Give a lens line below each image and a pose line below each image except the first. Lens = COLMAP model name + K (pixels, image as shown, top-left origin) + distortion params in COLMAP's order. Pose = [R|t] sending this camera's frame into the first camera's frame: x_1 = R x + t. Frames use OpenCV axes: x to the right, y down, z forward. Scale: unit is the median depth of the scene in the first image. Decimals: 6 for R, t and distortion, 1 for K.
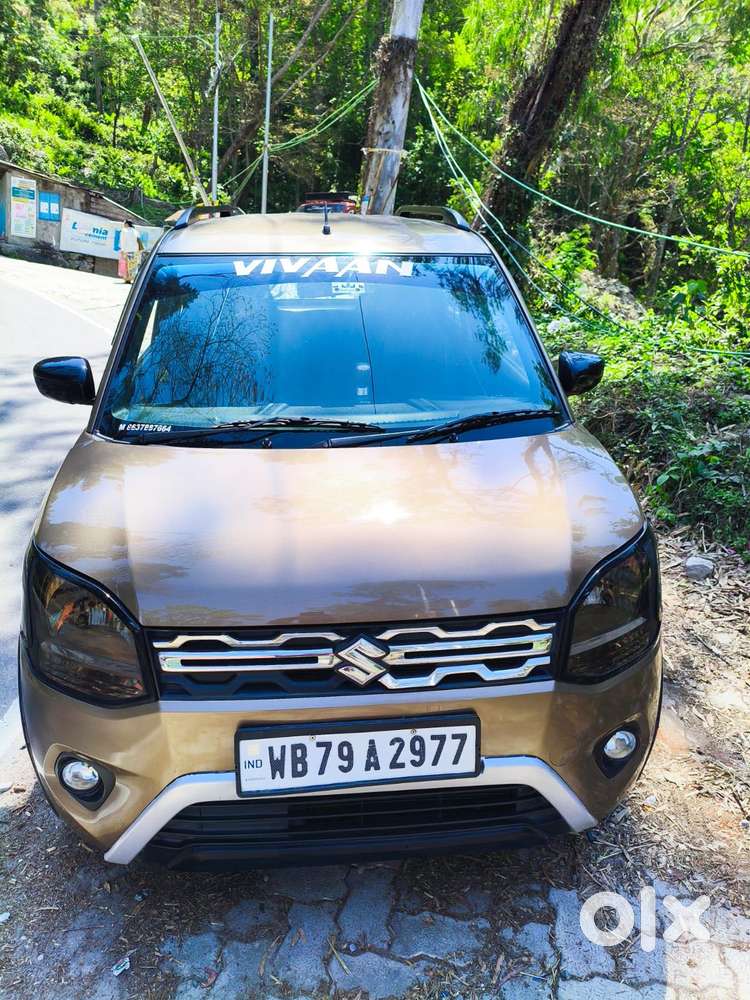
lens RADIAL K [[771.7, 0, 381.5], [0, 771.7, 496.7], [0, 0, 1]] dist [-0.009521, -0.009648]
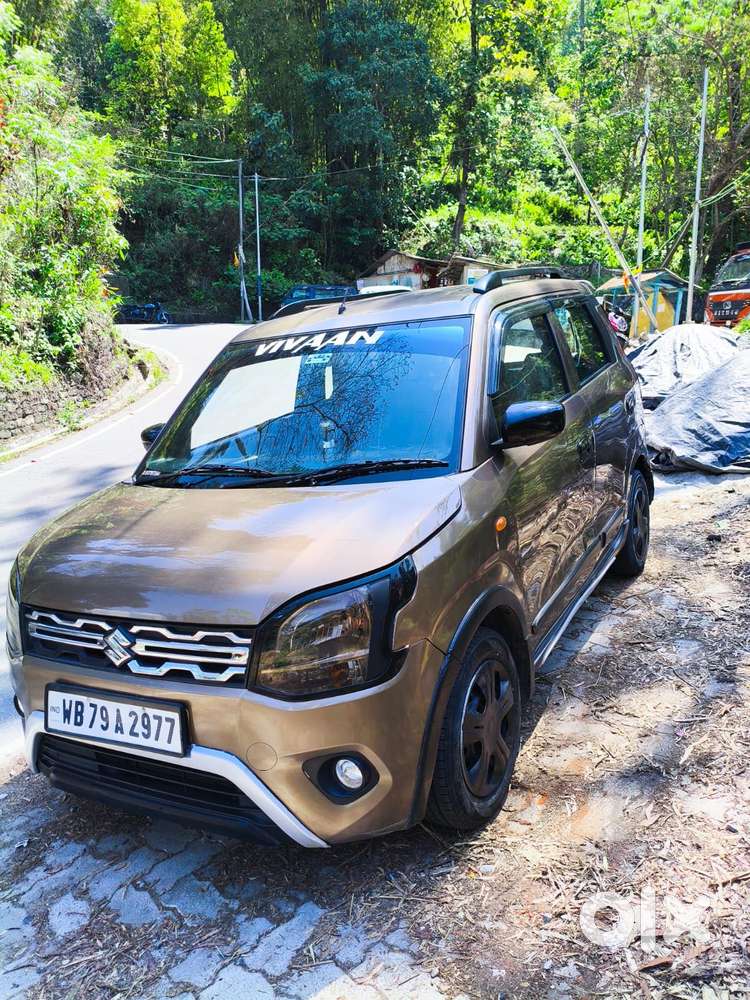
lens RADIAL K [[771.7, 0, 381.5], [0, 771.7, 496.7], [0, 0, 1]] dist [-0.009521, -0.009648]
pose [[0.824410, 0.022990, -0.565526, 1.036813], [-0.068994, 0.995805, -0.060097, 0.005811], [0.561772, 0.088562, 0.822538, 0.142754]]
